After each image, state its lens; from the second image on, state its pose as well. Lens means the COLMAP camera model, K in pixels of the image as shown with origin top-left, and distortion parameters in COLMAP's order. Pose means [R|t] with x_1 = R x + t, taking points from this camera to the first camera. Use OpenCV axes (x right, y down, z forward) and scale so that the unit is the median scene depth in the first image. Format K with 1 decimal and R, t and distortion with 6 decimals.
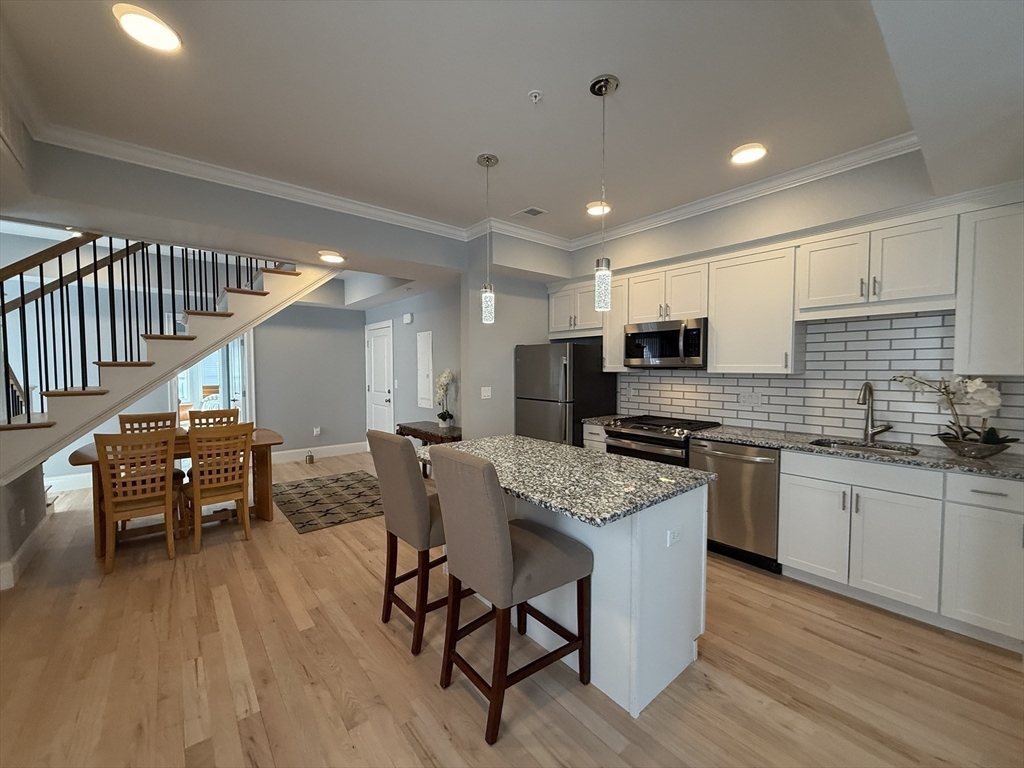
lens RADIAL K [[412.7, 0, 508.2], [0, 412.7, 382.6], [0, 0, 1]] dist [0.001865, 0.000066]
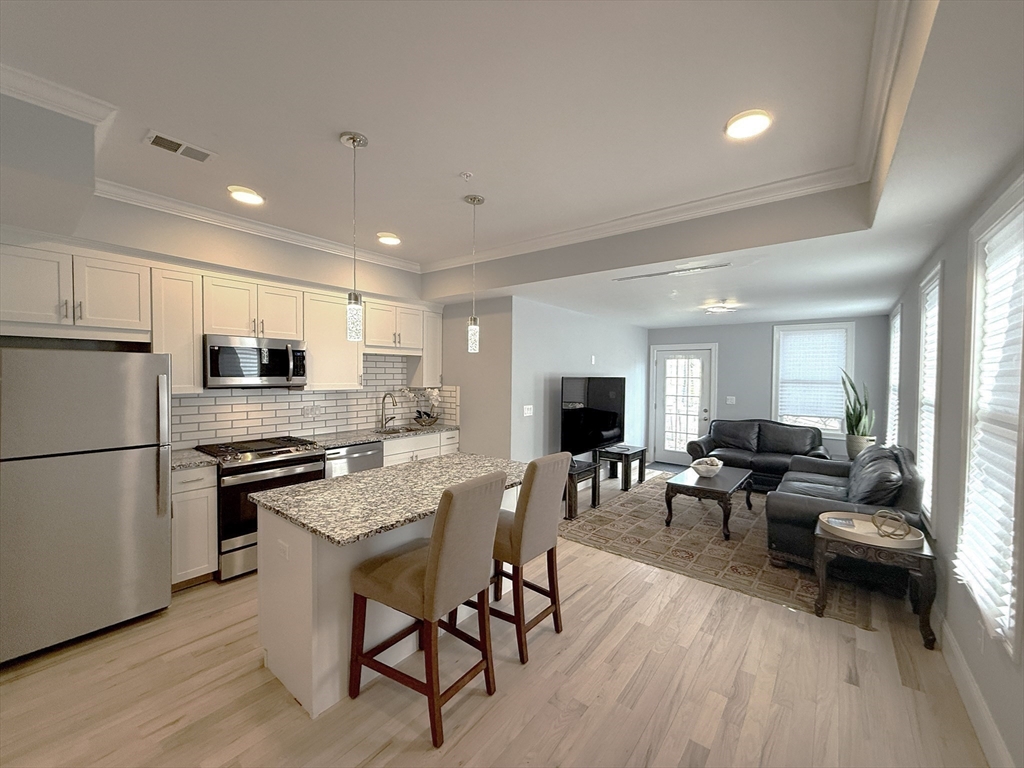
lens RADIAL K [[412.7, 0, 509.6], [0, 412.7, 385.6], [0, 0, 1]] dist [0.001865, 0.000066]
pose [[-0.215184, -0.022909, 0.976305, -0.741510], [0.034467, 0.998924, 0.031037, -0.055311], [-0.975965, 0.040328, -0.214163, 0.728498]]
